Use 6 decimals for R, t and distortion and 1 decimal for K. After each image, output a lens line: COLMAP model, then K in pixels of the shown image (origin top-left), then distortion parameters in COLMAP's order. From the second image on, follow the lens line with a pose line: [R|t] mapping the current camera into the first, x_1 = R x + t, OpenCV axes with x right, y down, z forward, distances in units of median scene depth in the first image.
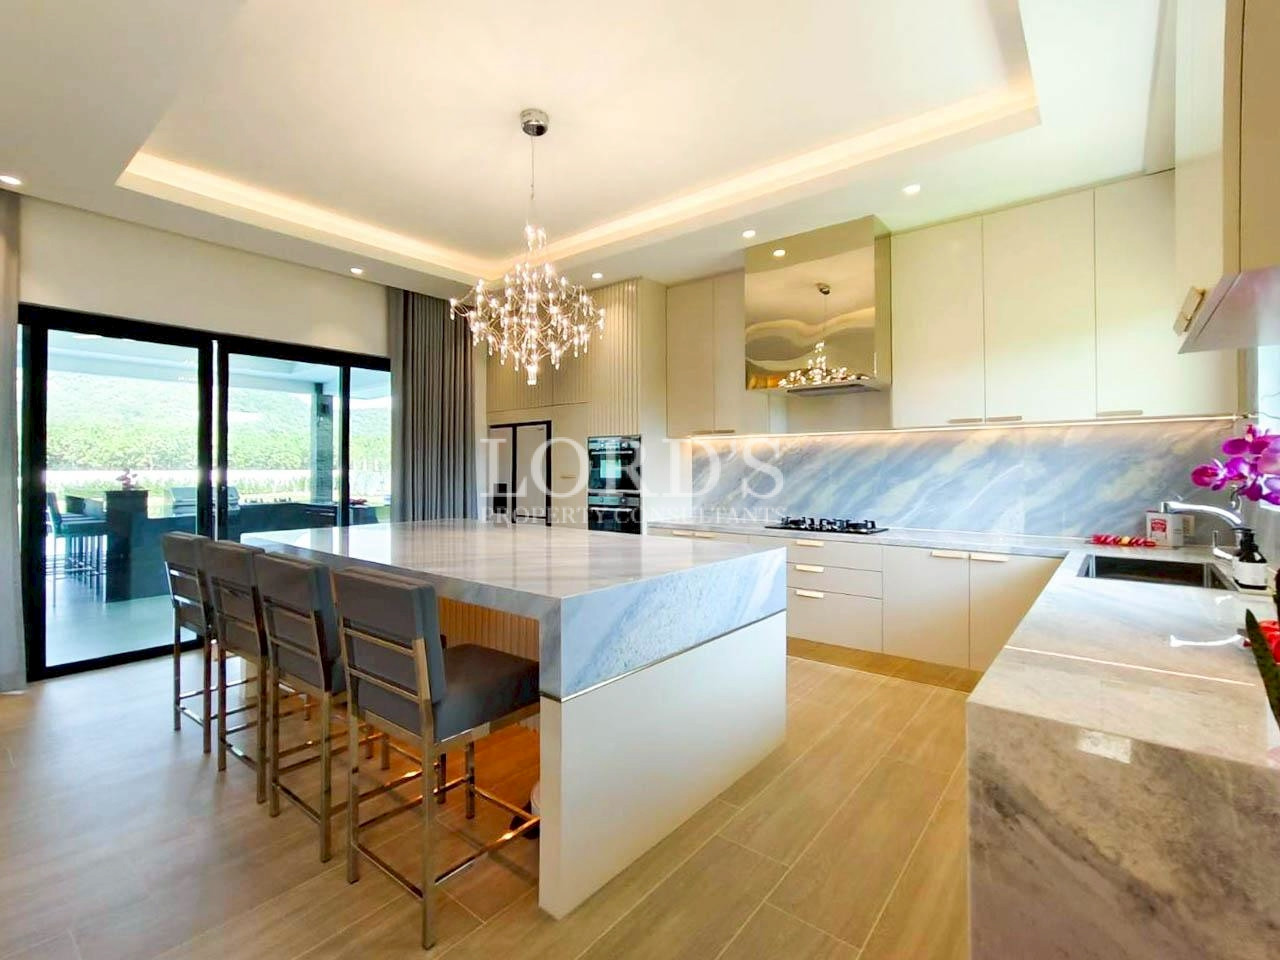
lens RADIAL K [[592.2, 0, 617.5], [0, 592.2, 471.4], [0, 0, 1]] dist [0.001587, 0.000864]
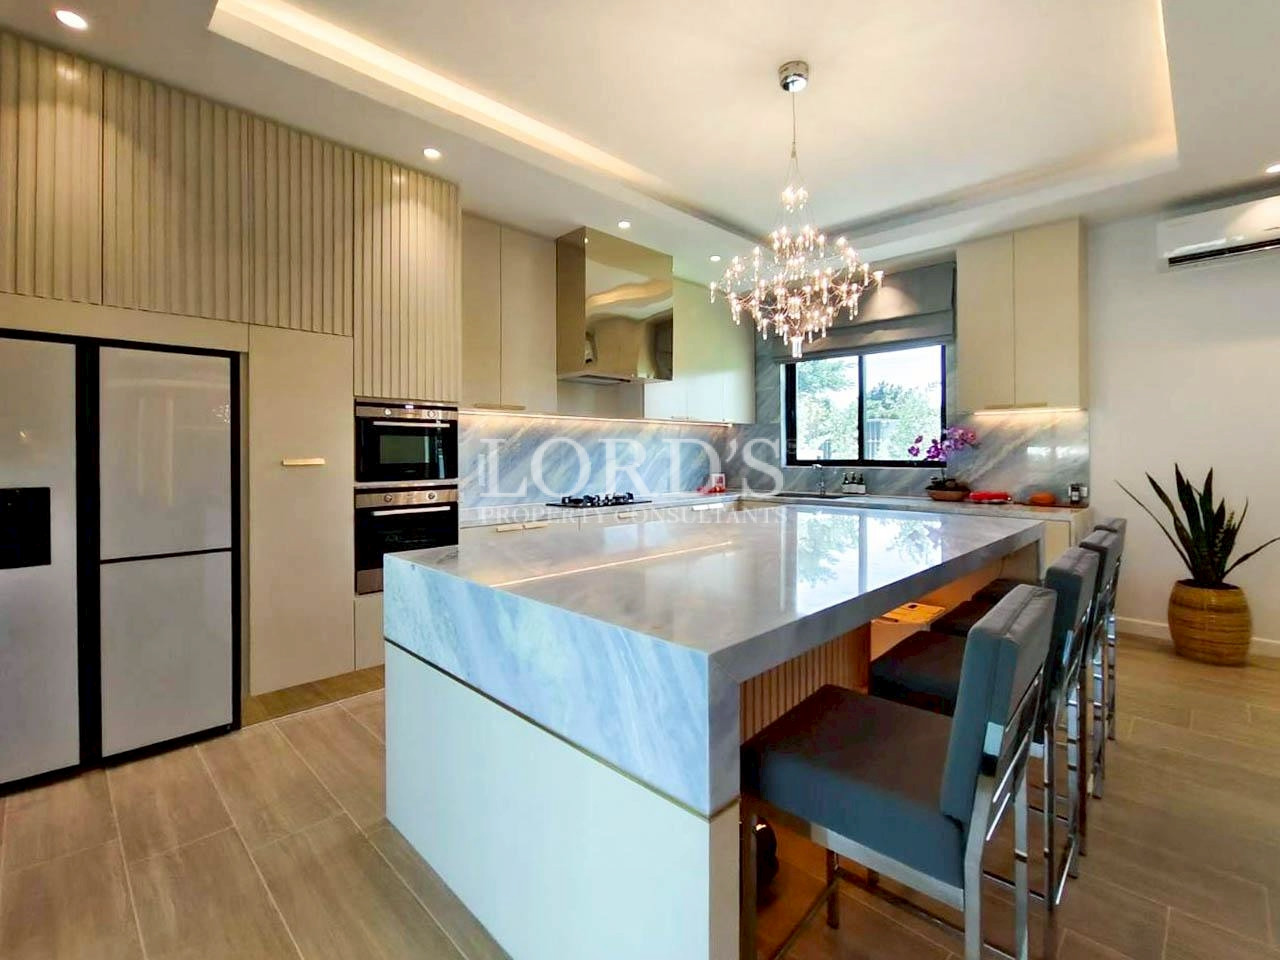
lens RADIAL K [[636.8, 0, 644.7], [0, 636.8, 461.0], [0, 0, 1]] dist [-0.001345, 0.000066]
pose [[0.058621, -0.011763, 0.998211, -0.969096], [0.008843, 0.999897, 0.011263, 0.004010], [-0.998241, 0.008167, 0.058719, 0.966005]]
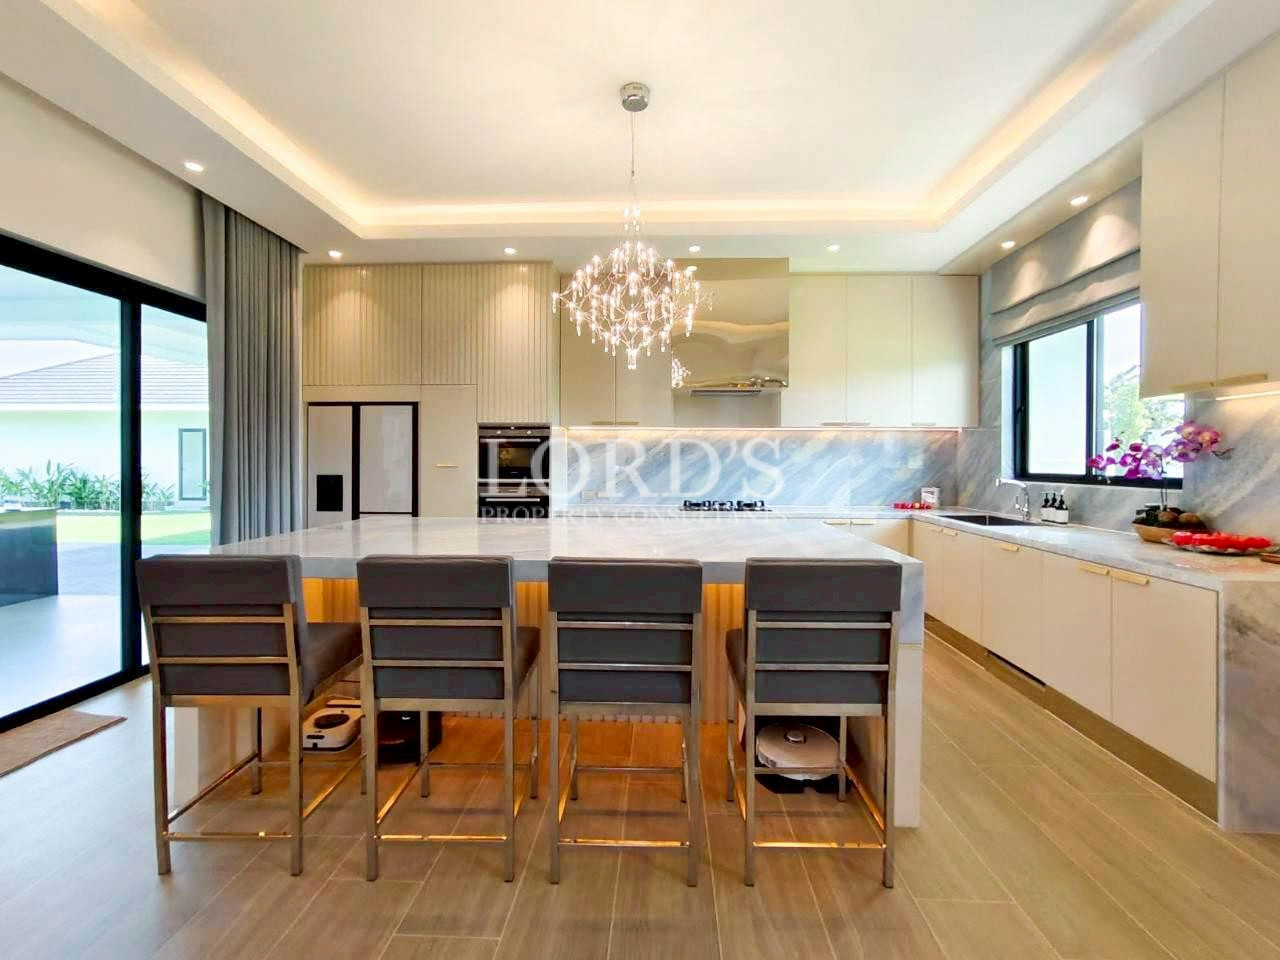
lens RADIAL K [[592.2, 0, 617.5], [0, 592.2, 471.4], [0, 0, 1]] dist [0.001587, 0.000864]
pose [[0.806697, -0.004842, 0.590945, -0.609472], [-0.002993, 0.999920, 0.012279, 0.008215], [-0.590957, -0.011674, 0.806618, 0.181994]]
